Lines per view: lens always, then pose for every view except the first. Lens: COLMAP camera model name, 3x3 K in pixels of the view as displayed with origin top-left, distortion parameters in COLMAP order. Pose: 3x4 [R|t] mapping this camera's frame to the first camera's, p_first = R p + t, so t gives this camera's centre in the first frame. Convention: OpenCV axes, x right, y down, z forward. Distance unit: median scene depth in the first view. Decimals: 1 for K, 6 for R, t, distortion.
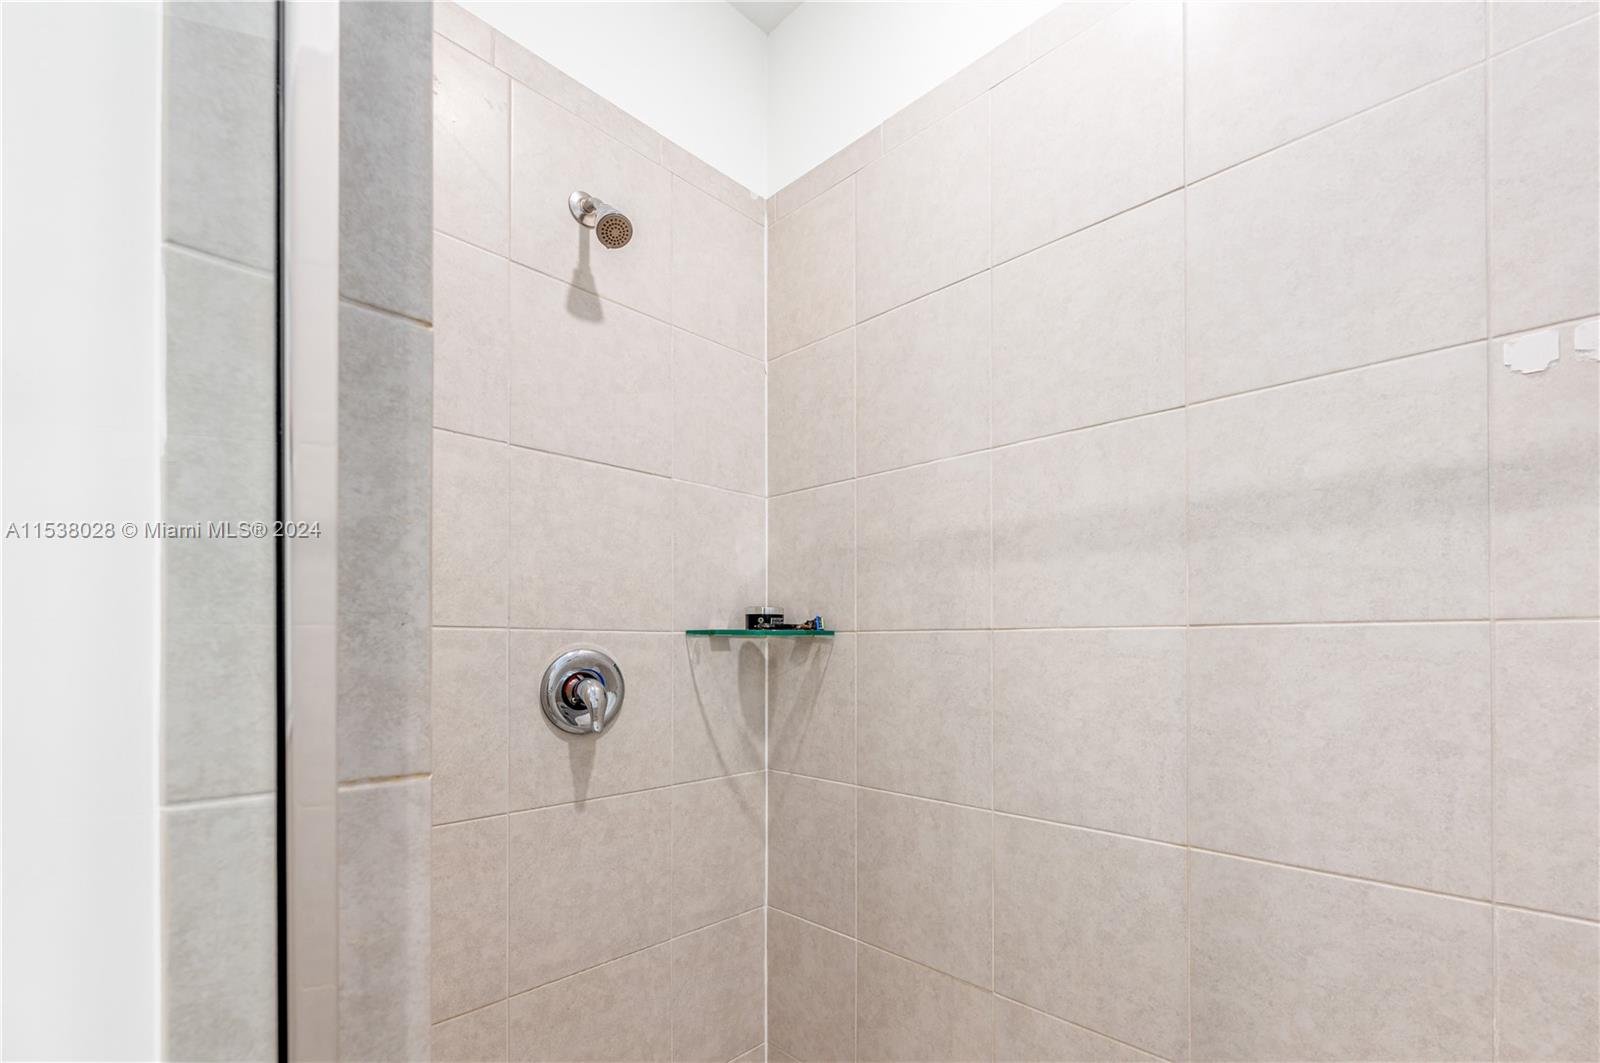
lens RADIAL K [[646.5, 0, 883.5], [0, 646.5, 649.1], [0, 0, 1]] dist [0.001356, -0.000328]
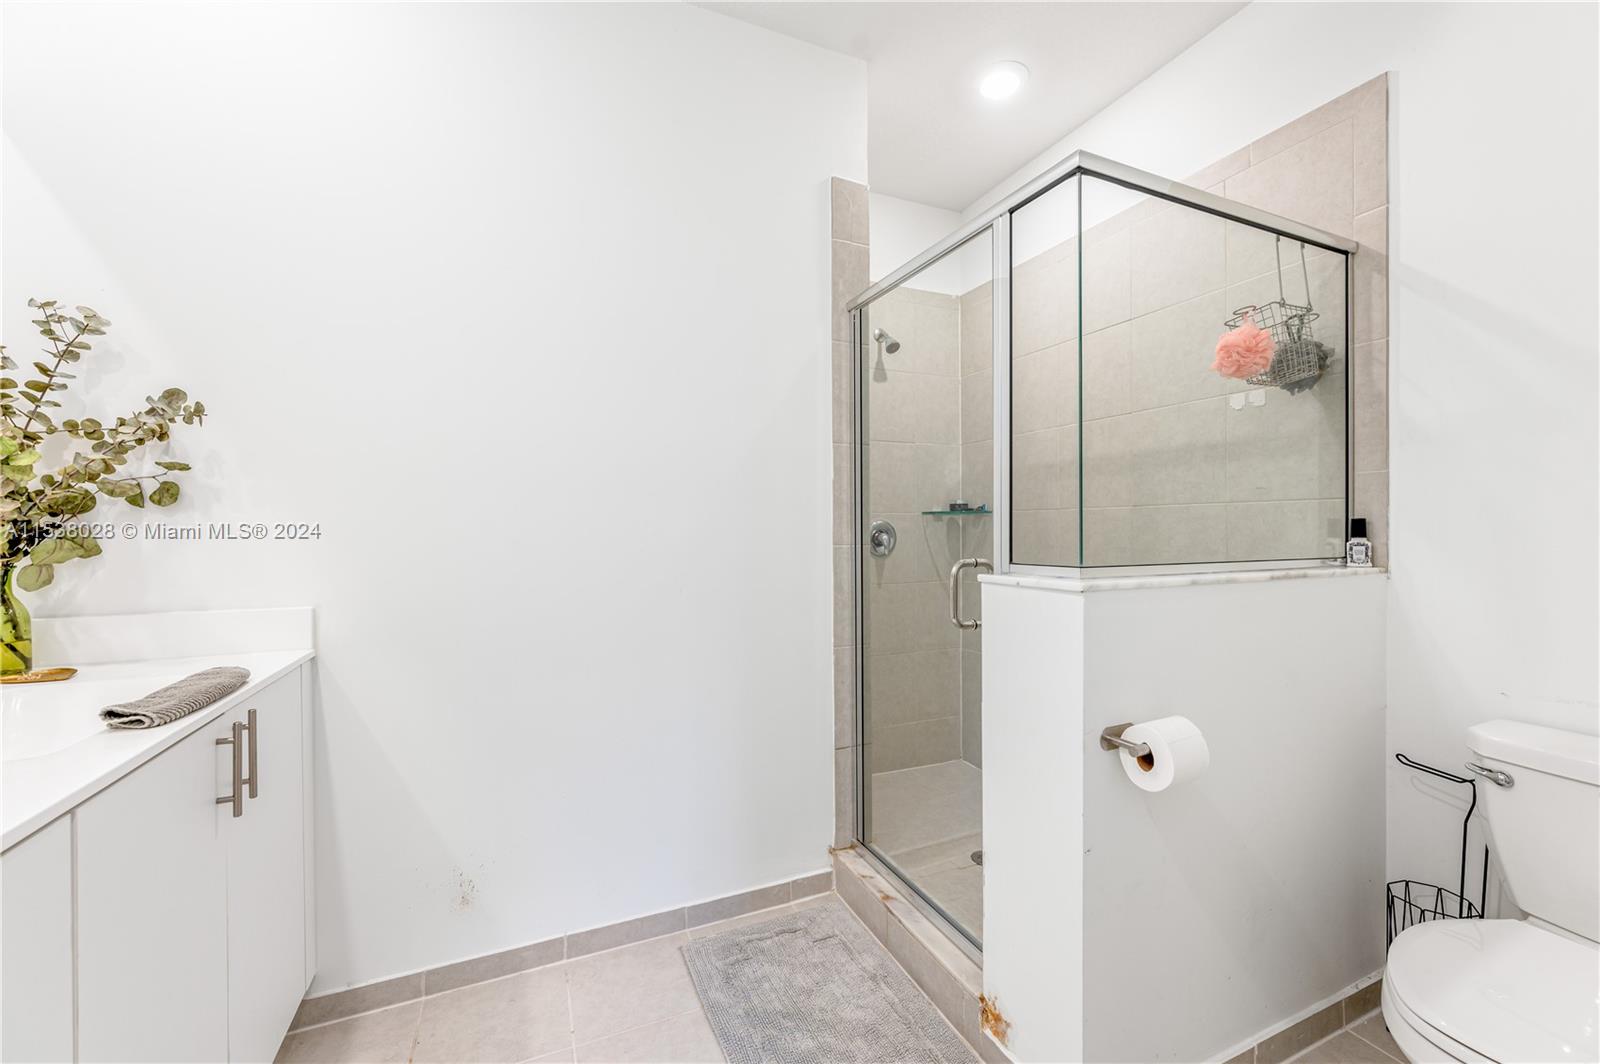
lens RADIAL K [[646.5, 0, 788.6], [0, 646.5, 526.5], [0, 0, 1]] dist [0.001356, -0.000328]
pose [[0.883345, -0.006182, -0.468683, 0.311354], [0.003021, 0.999967, -0.007495, 0.033994], [0.468714, 0.005205, 0.883335, -1.109908]]
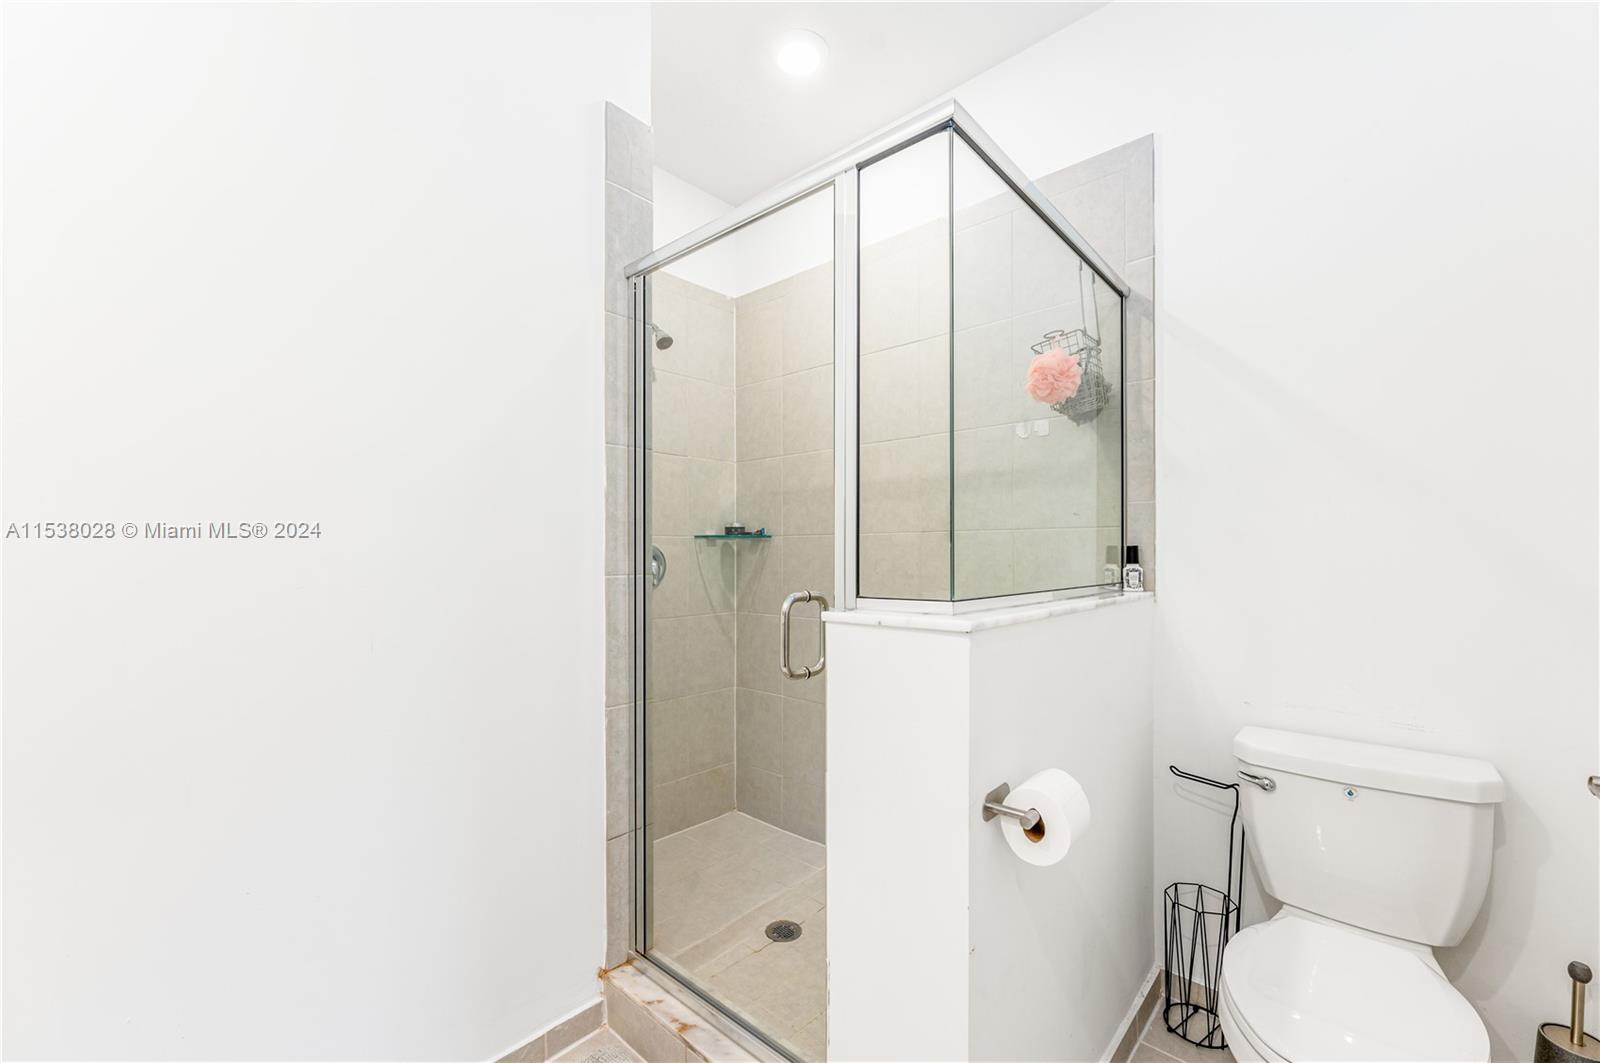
lens RADIAL K [[646.5, 0, 801.8], [0, 646.5, 549.2], [0, 0, 1]] dist [0.001356, -0.000328]
pose [[0.998590, -0.002898, -0.053013, 0.111427], [0.002277, 0.999928, -0.011776, 0.033505], [0.053044, 0.011639, 0.998524, -0.875073]]
